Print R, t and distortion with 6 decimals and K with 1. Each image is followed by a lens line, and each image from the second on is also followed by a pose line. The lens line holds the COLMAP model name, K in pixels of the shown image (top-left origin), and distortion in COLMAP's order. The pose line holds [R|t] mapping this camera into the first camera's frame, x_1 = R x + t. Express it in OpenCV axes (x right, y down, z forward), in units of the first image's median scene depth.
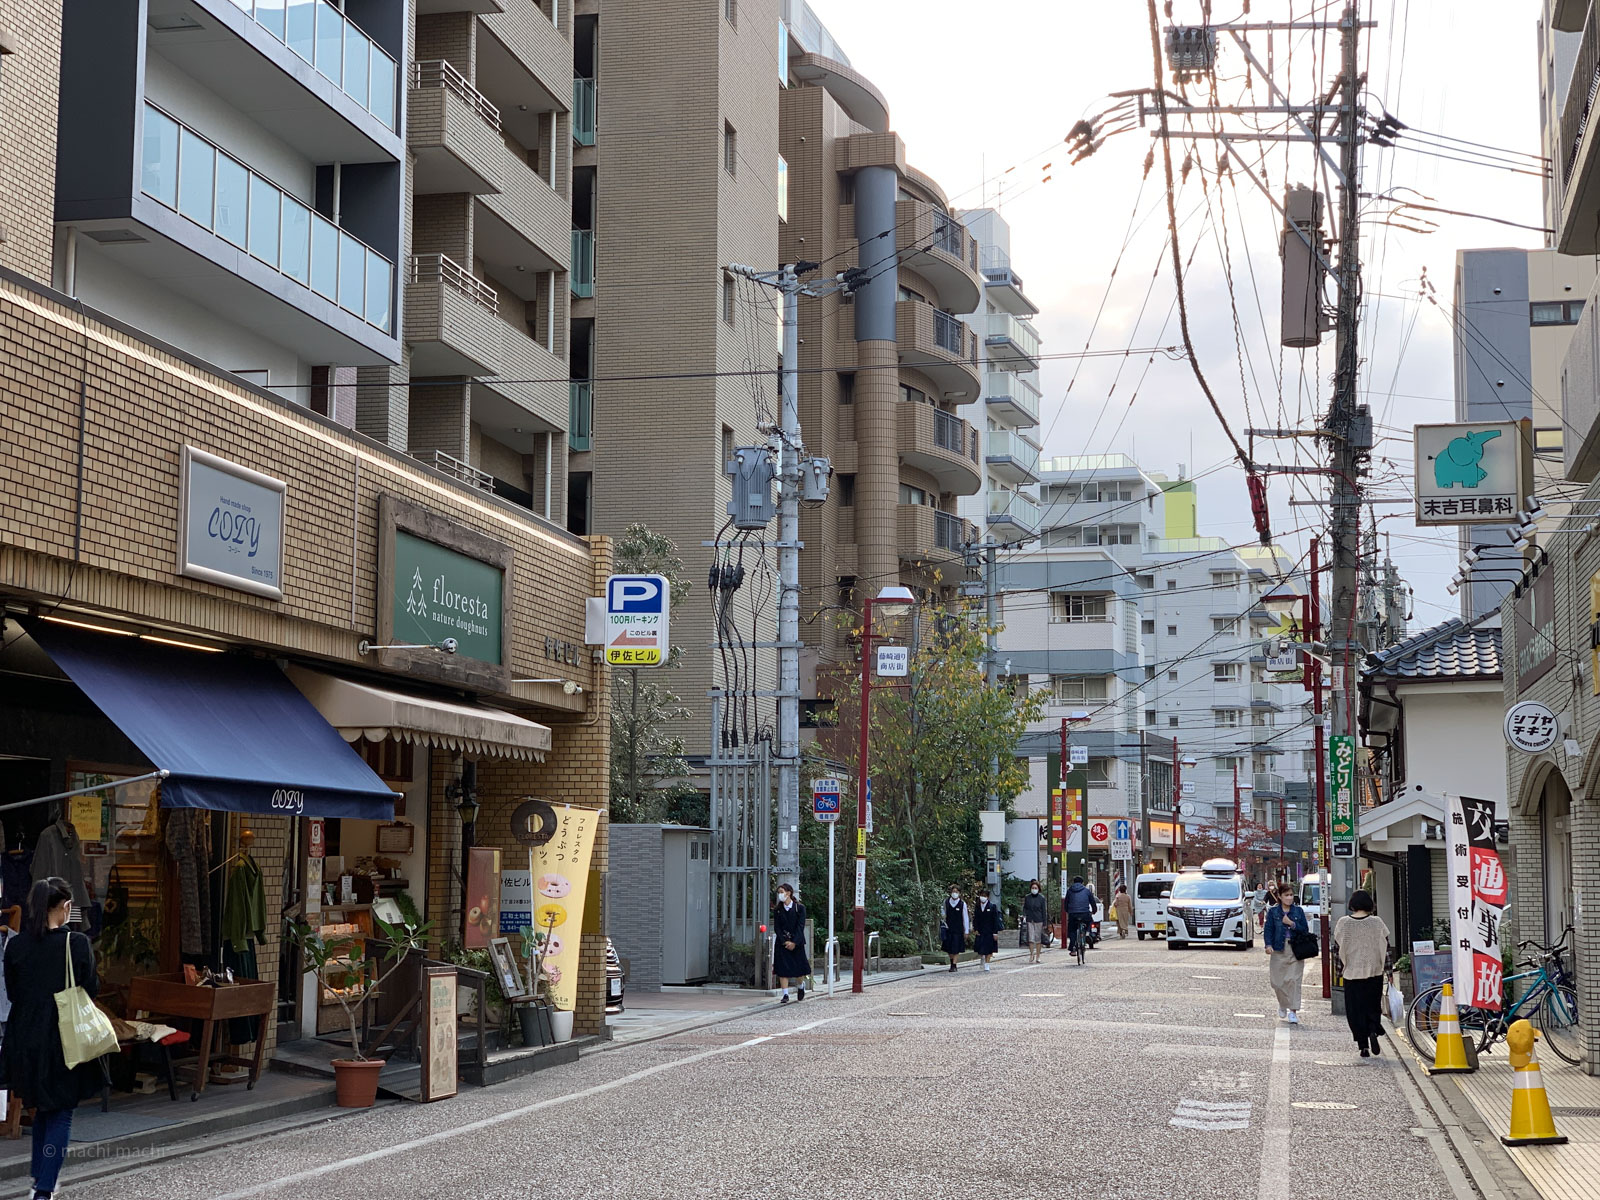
lens RADIAL K [[2418.8, 0, 799.9], [0, 2418.8, 600.1], [0, 0, 1]] dist [0.002424, 0.000000]
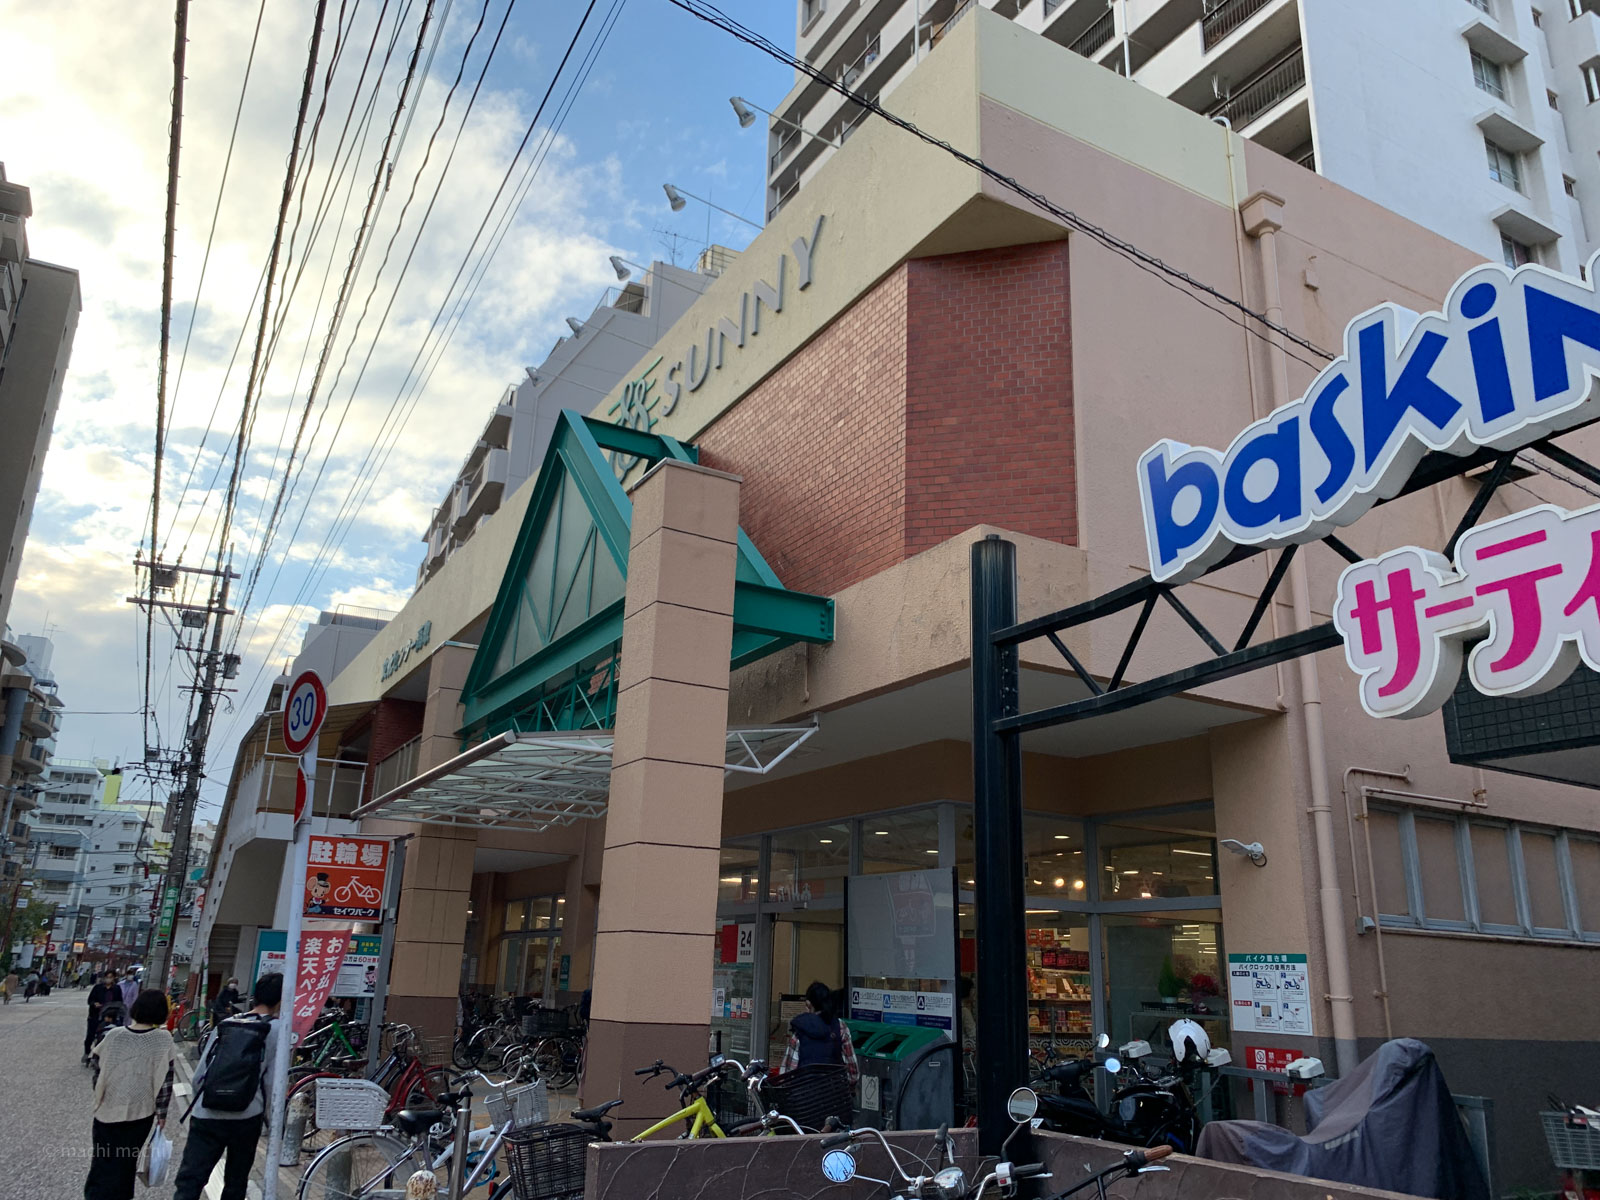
lens RADIAL K [[1207.6, 0, 807.5], [0, 1207.6, 586.2], [0, 0, 1]] dist [0.015704, -0.011877]
pose [[0.772168, 0.213825, 0.598361, -0.067260], [-0.095962, 0.970121, -0.222837, -0.040300], [-0.628131, 0.114647, 0.769615, -0.325348]]
